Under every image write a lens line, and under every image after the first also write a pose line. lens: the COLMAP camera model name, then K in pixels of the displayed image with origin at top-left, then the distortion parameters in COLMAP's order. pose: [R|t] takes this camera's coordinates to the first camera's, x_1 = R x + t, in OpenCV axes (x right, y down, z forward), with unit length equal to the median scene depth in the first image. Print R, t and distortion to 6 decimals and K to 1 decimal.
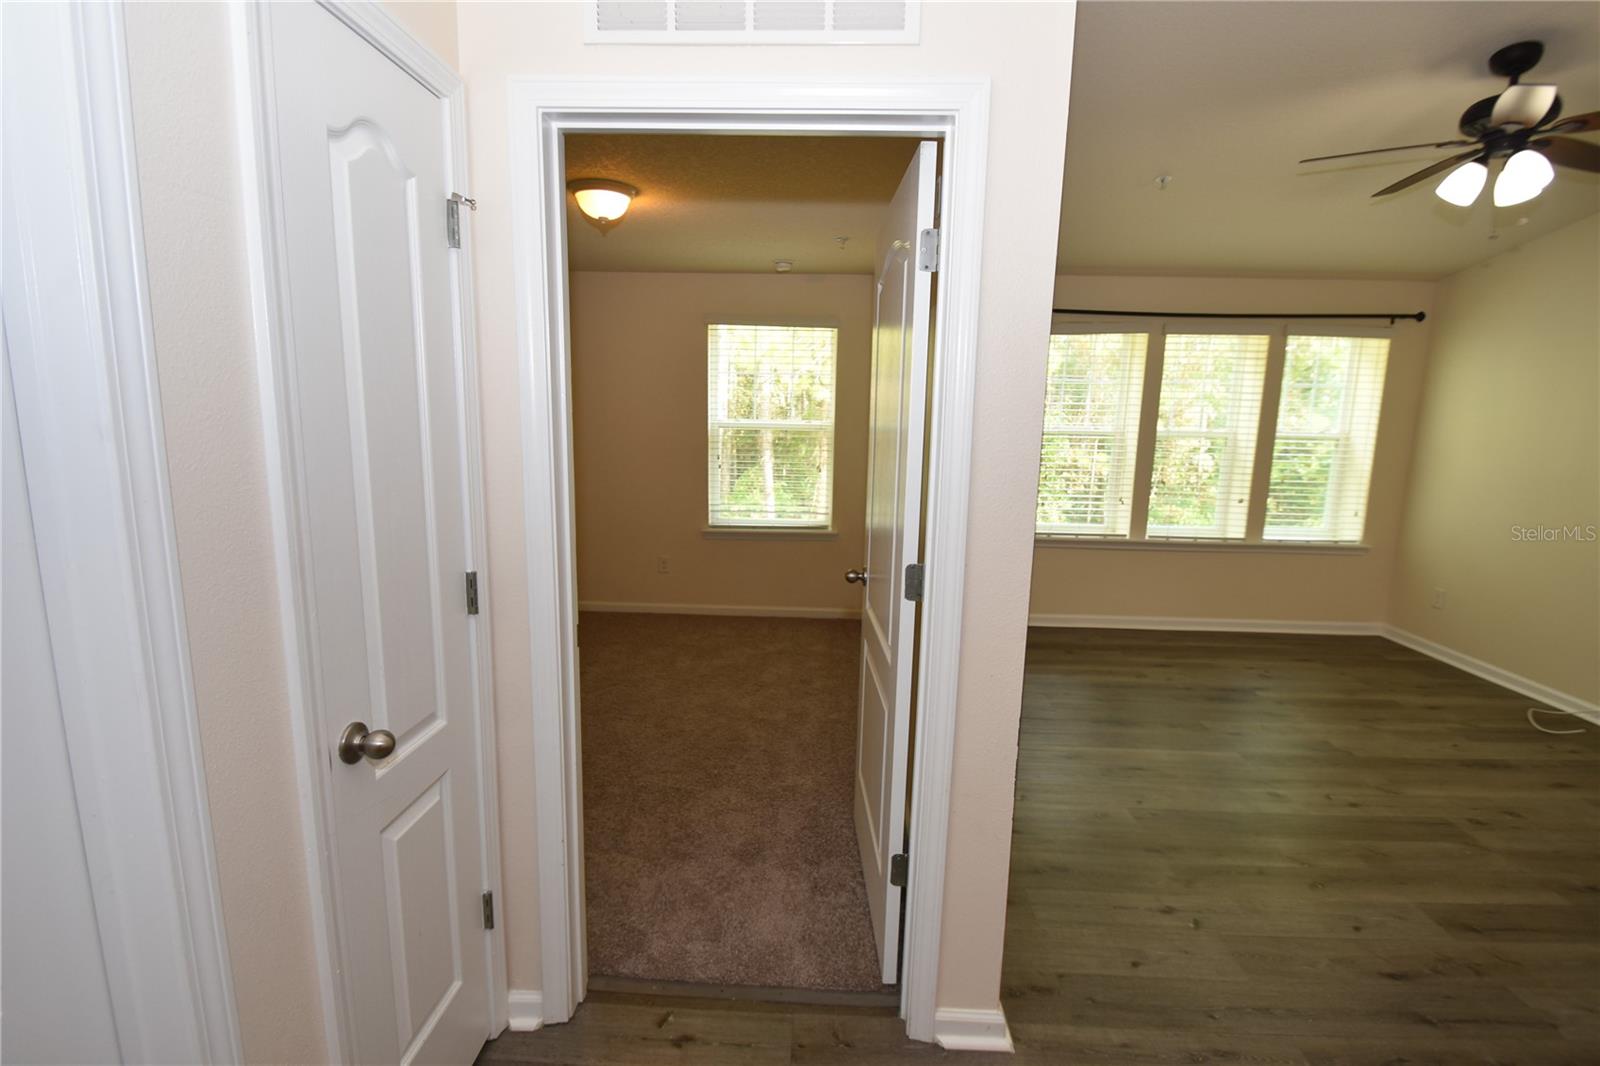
lens RADIAL K [[743.7, 0, 805.3], [0, 743.7, 539.8], [0, 0, 1]] dist [0.010891, -0.018685]
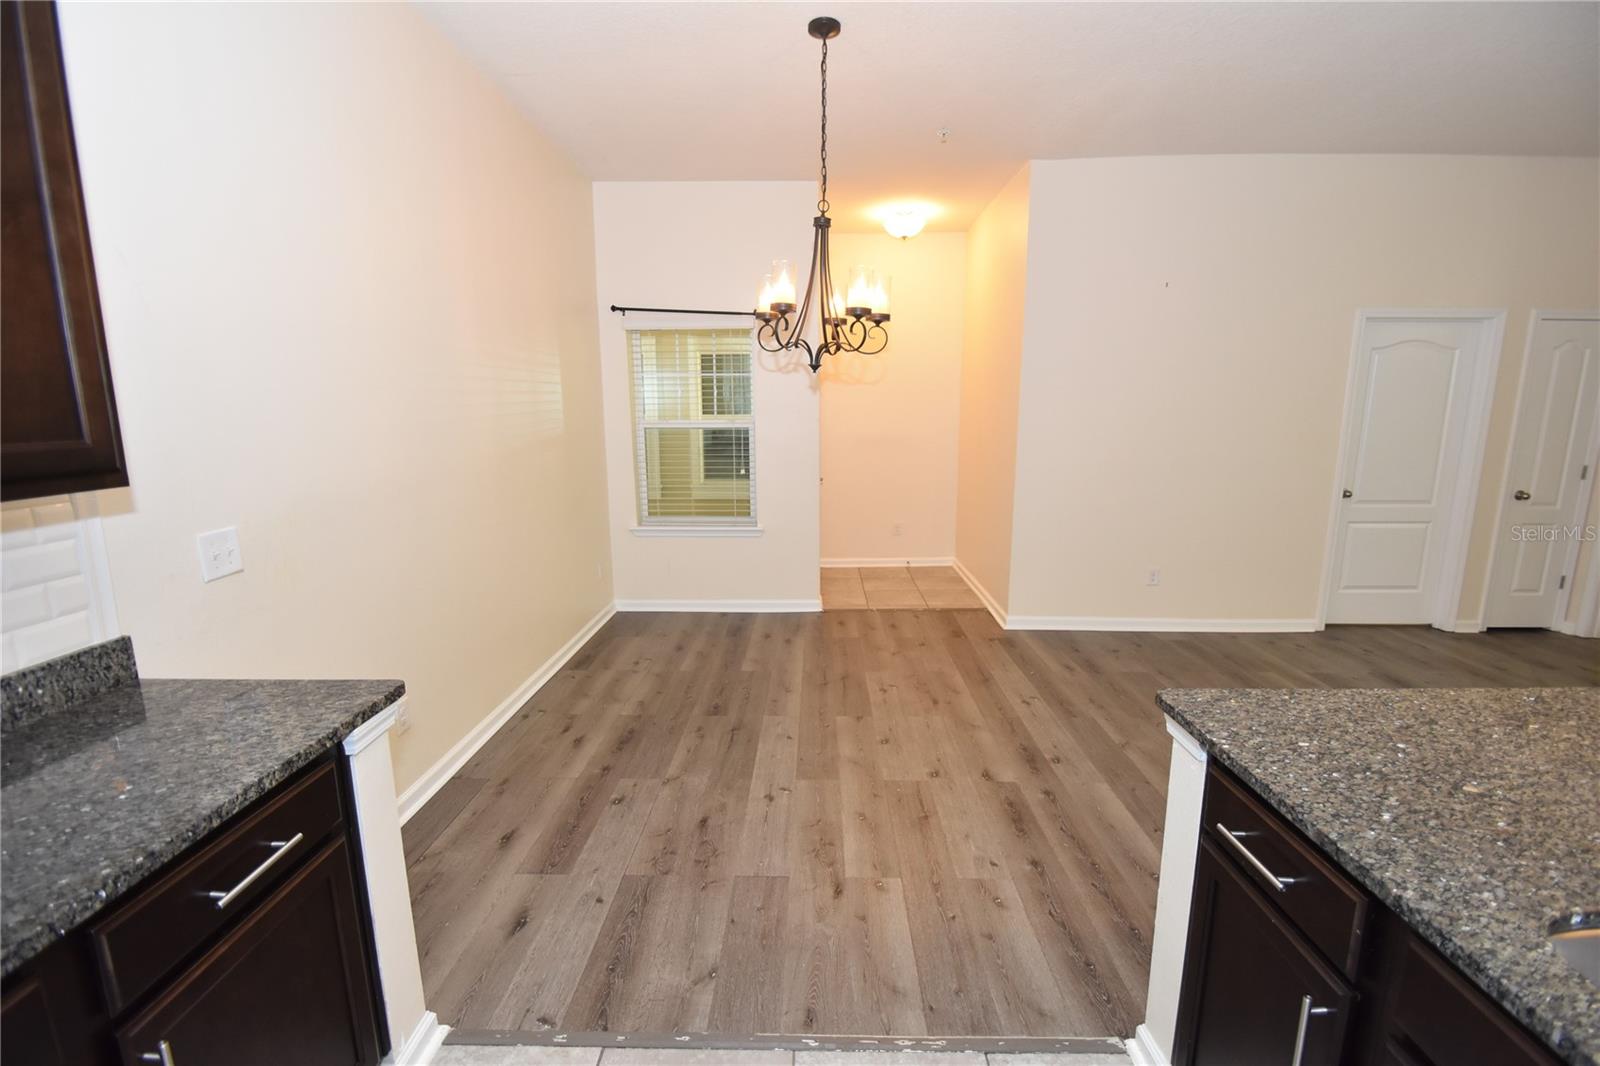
lens RADIAL K [[700.7, 0, 805.4], [0, 700.7, 541.8], [0, 0, 1]] dist [0.000871, -0.008246]
pose [[0.018812, 0.166712, -0.985826, 1.235091], [-0.163291, 0.973274, 0.161473, 0.216225], [0.986399, 0.157939, 0.045532, -1.187373]]
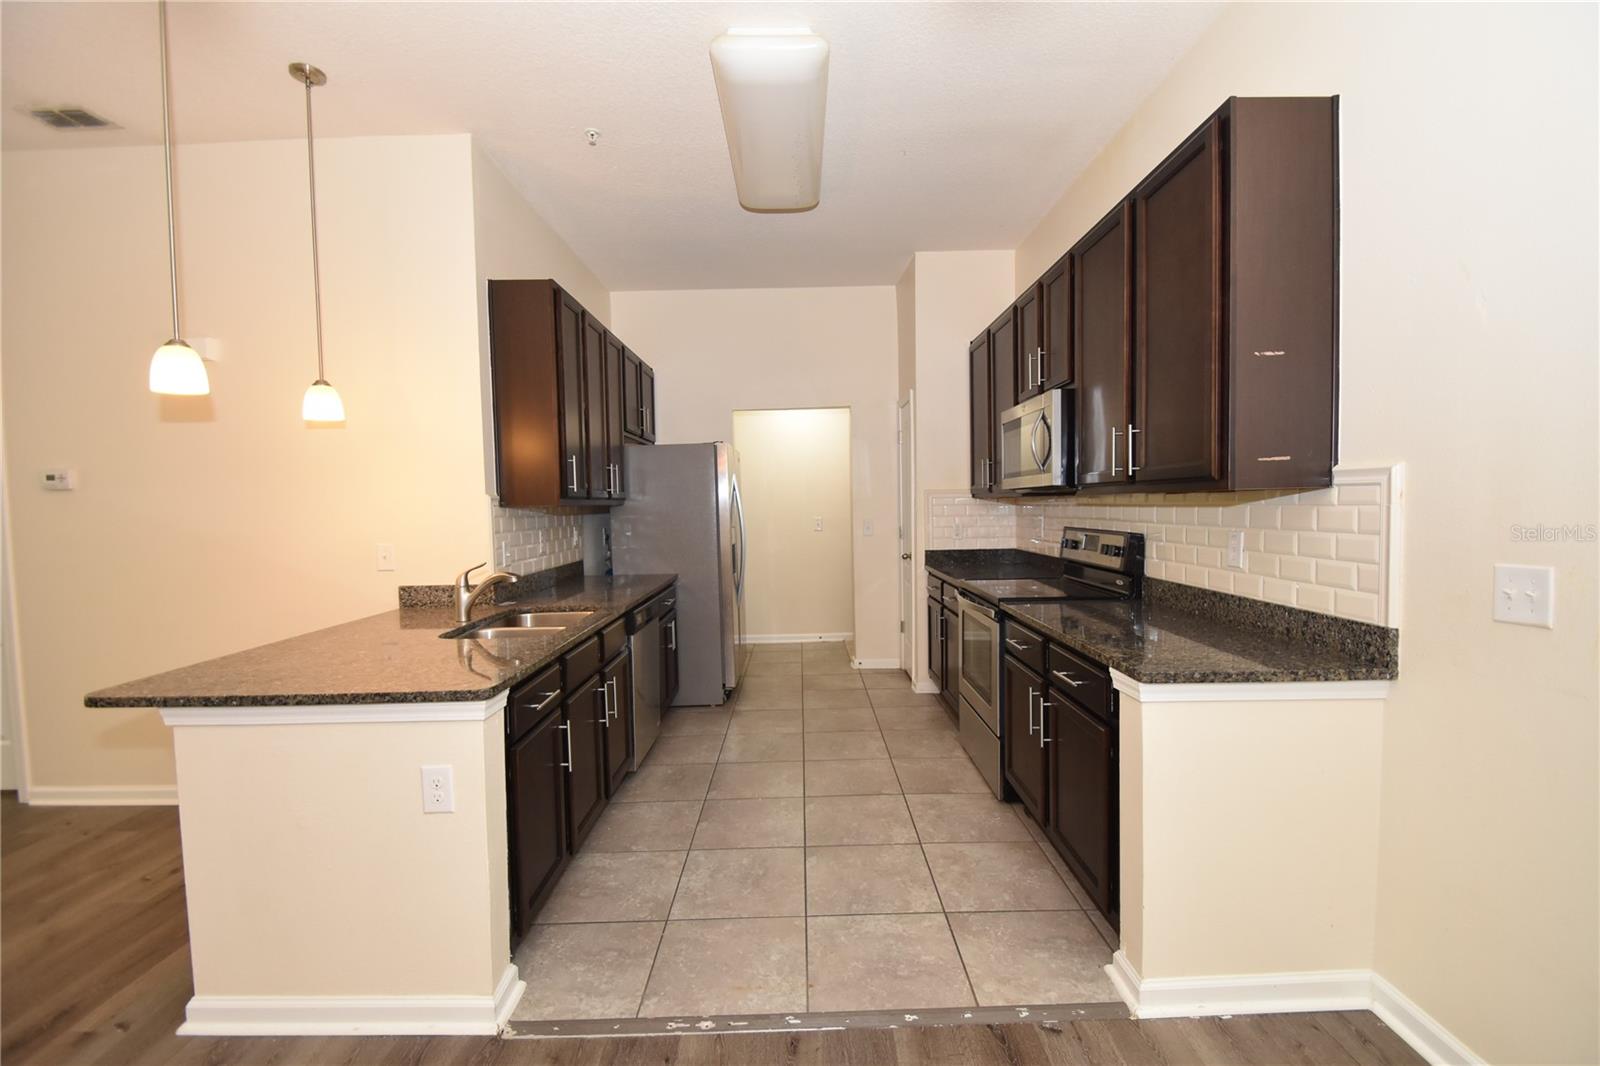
lens RADIAL K [[700.2, 0, 804.5], [0, 700.2, 539.3], [0, 0, 1]] dist [0.019240, -0.019501]
pose [[-0.044026, -0.071430, 0.996473, 0.187067], [0.184279, 0.979744, 0.078373, 0.240000], [-0.981887, 0.187080, -0.029971, -1.164731]]
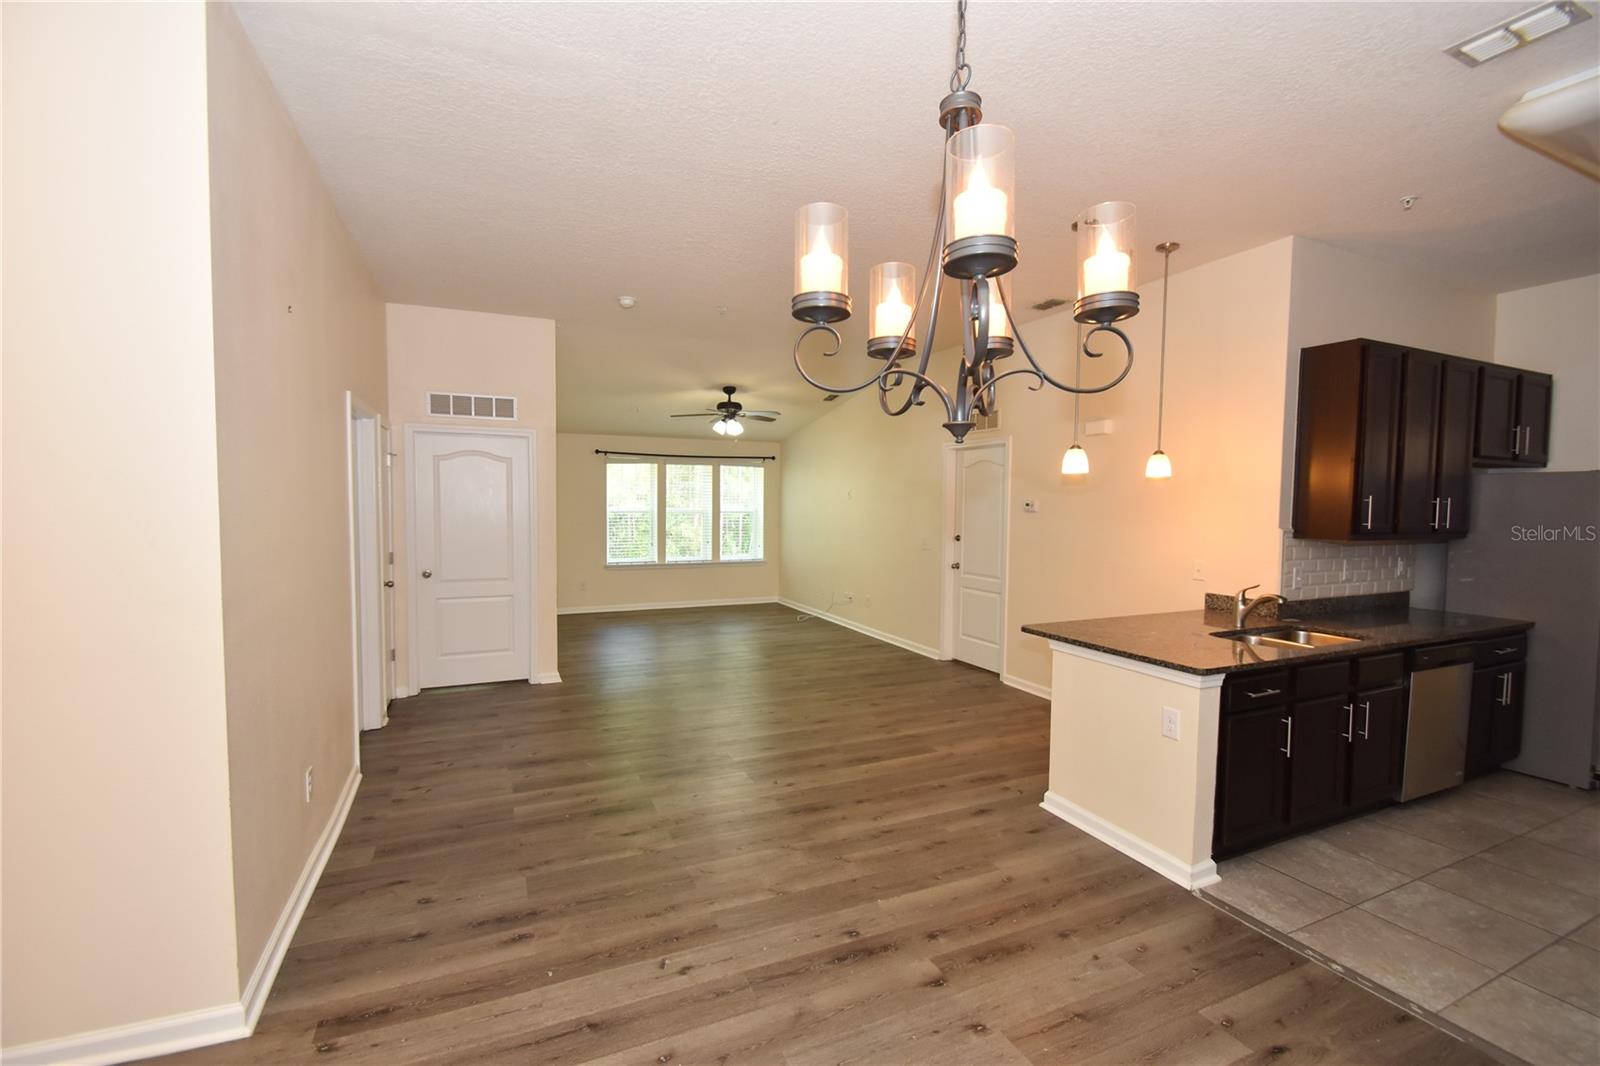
lens RADIAL K [[700.2, 0, 804.5], [0, 700.2, 539.3], [0, 0, 1]] dist [0.019240, -0.019501]
pose [[0.894421, -0.035923, 0.445781, -0.089977], [0.083044, 0.992775, -0.086617, 0.228115], [-0.439449, 0.114491, 0.890941, -1.504792]]
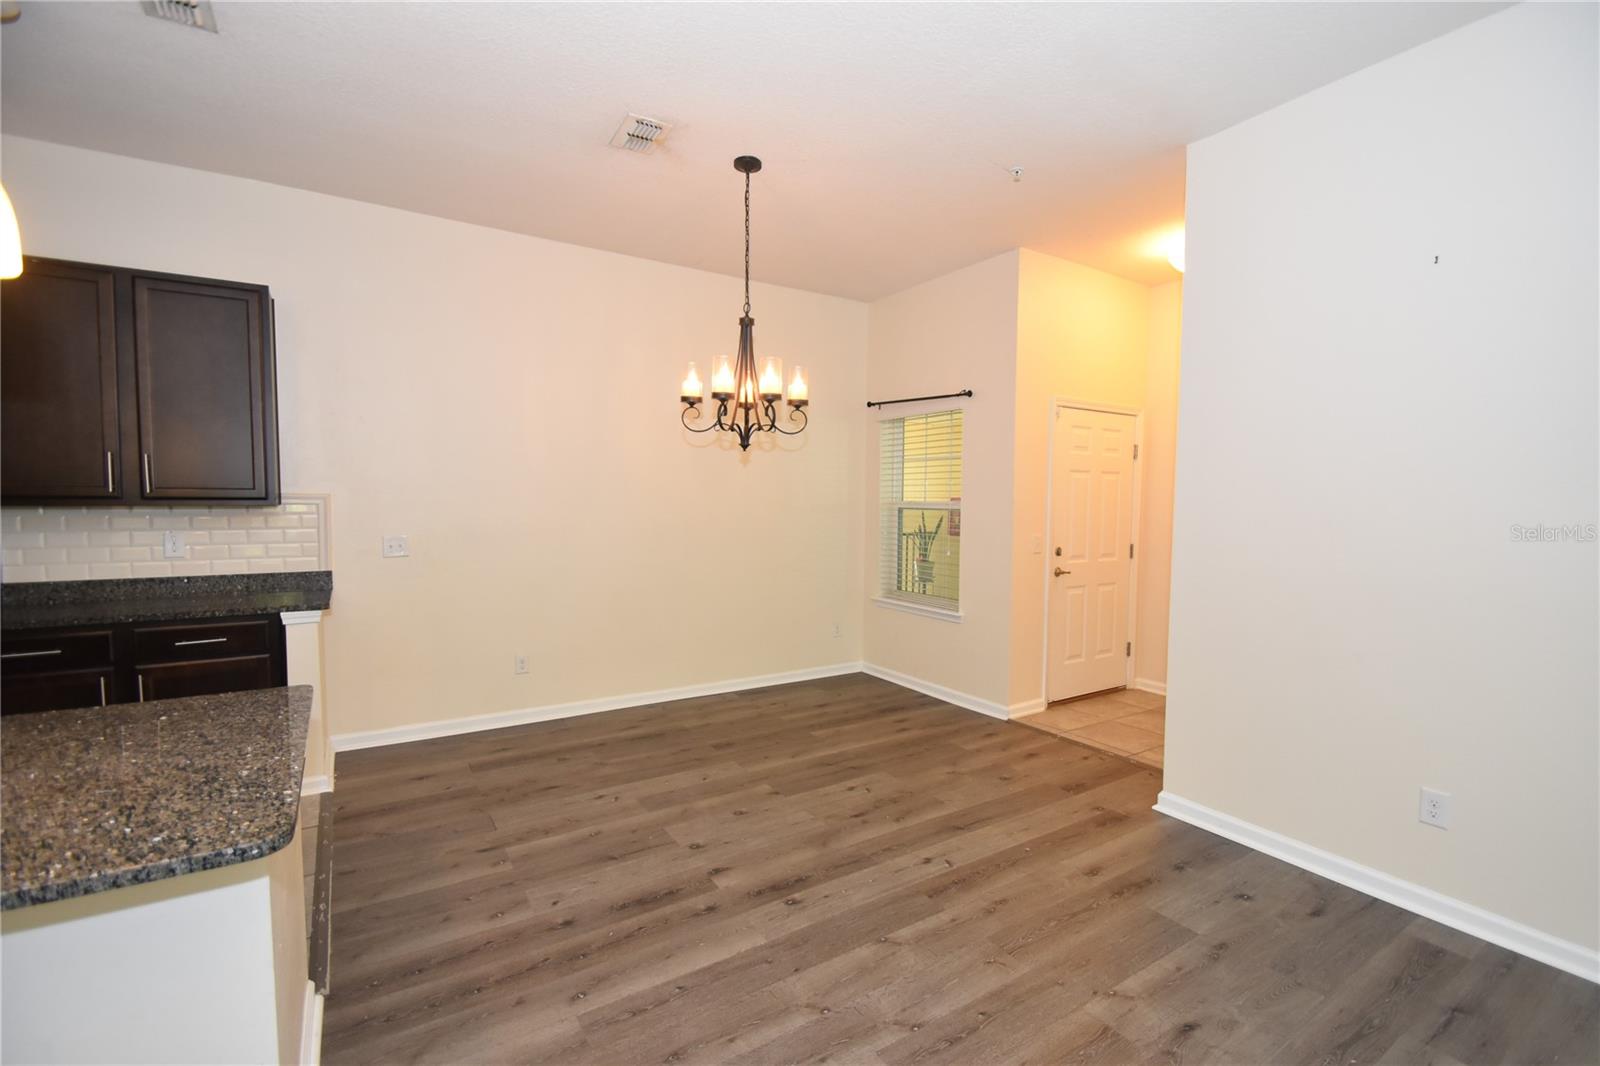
lens RADIAL K [[700.2, 0, 804.5], [0, 700.2, 539.3], [0, 0, 1]] dist [0.019240, -0.019501]
pose [[-0.818619, 0.004332, -0.574321, 0.765991], [-0.120948, 0.976247, 0.179758, 0.062143], [0.561458, 0.216616, -0.798651, -0.172849]]
